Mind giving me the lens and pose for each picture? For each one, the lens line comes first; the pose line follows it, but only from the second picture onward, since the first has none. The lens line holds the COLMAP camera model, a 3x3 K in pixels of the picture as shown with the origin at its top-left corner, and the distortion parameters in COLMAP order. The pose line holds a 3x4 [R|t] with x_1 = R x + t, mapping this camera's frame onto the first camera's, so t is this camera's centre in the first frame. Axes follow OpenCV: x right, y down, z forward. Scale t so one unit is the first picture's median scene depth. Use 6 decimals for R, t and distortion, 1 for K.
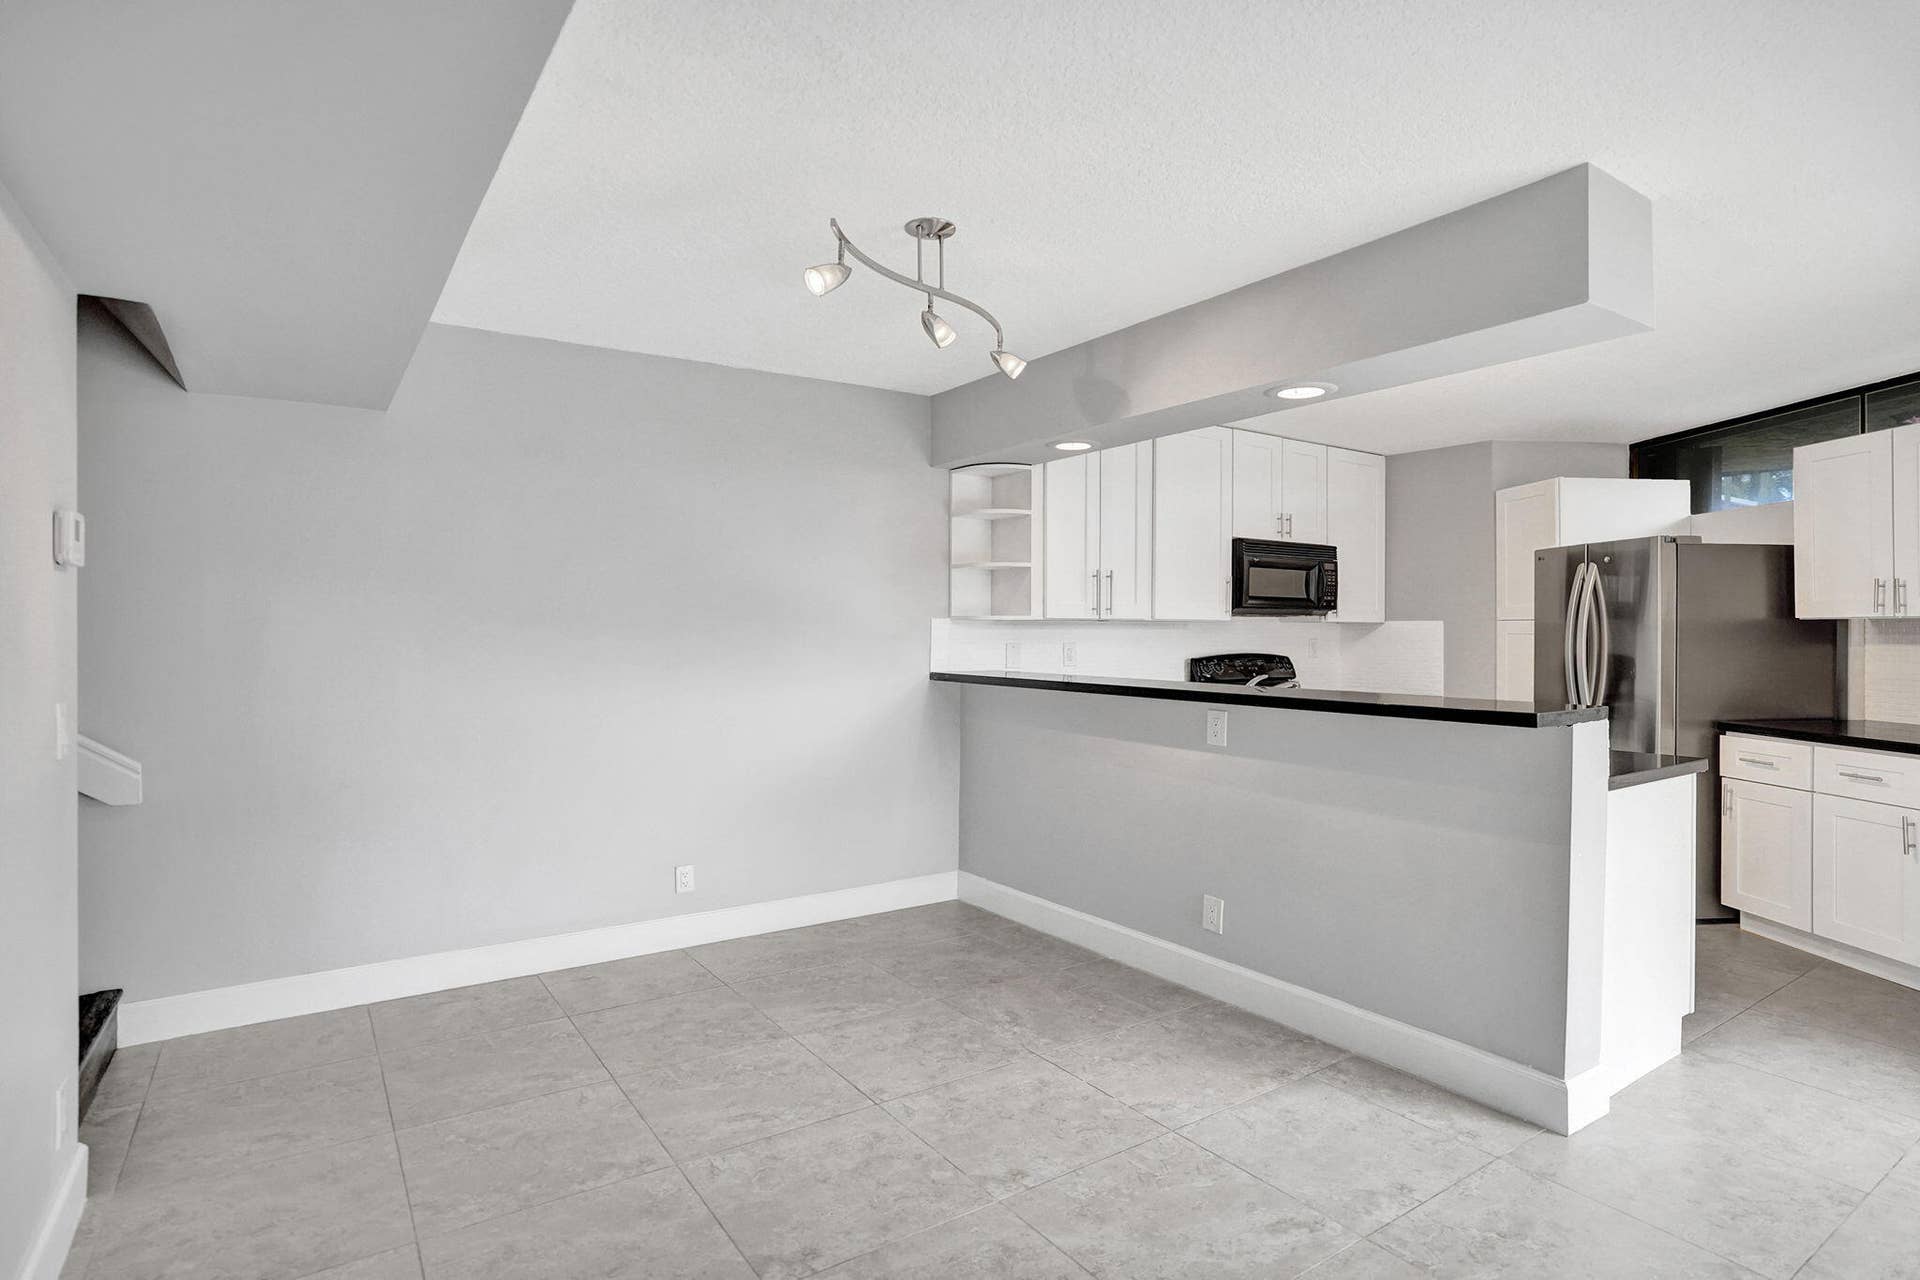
lens RADIAL K [[1003.7, 0, 957.6], [0, 1003.7, 628.9], [0, 0, 1]] dist [-0.049144, 0.029398]
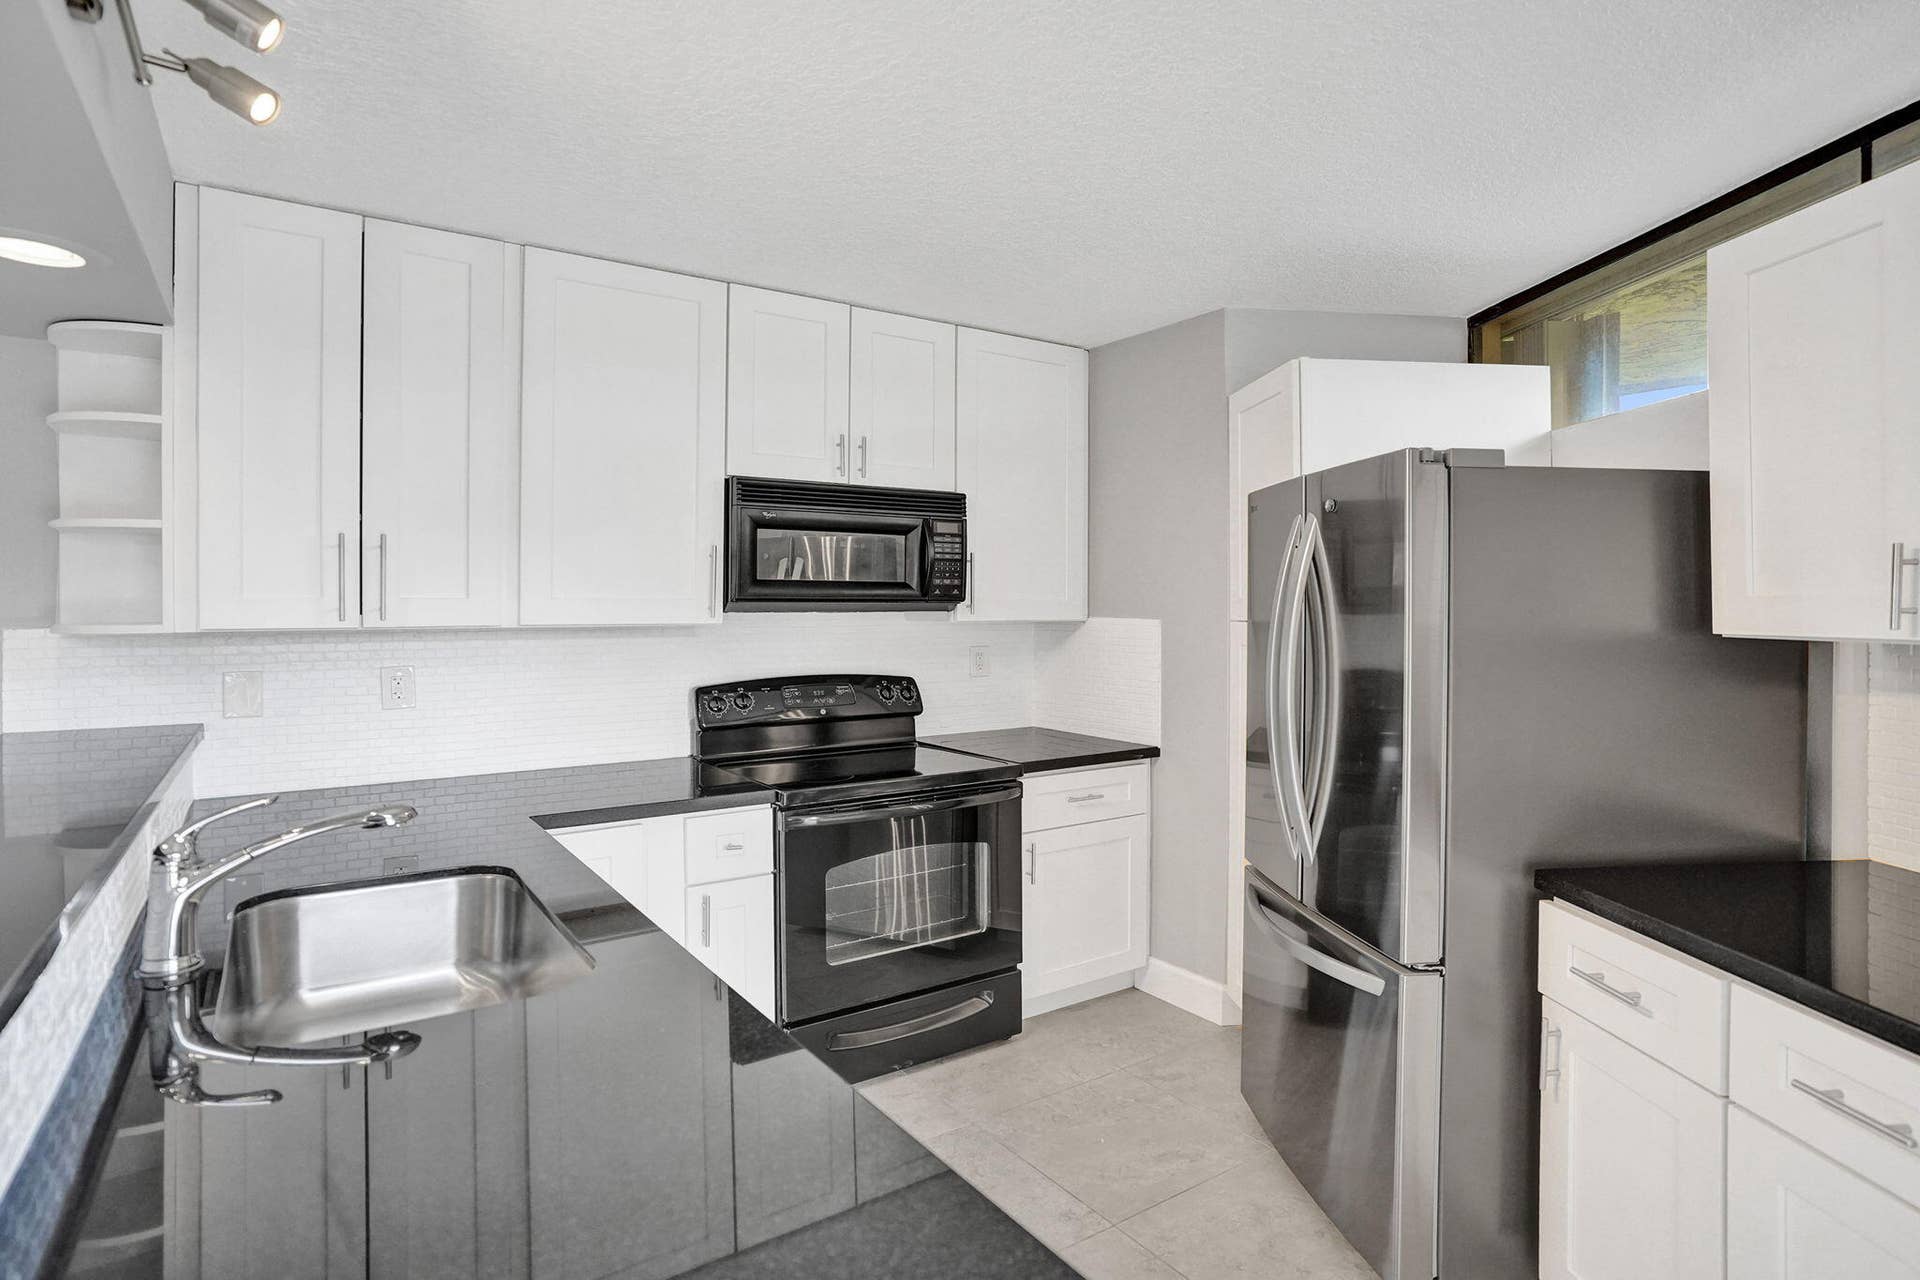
lens RADIAL K [[995.0, 0, 965.7], [0, 995.0, 607.0], [0, 0, 1]] dist [-0.049384, 0.027147]
pose [[0.999977, -0.002166, -0.006493, 0.428640], [0.002210, 0.999975, 0.006764, -0.022298], [0.006478, -0.006779, 0.999956, 0.462149]]
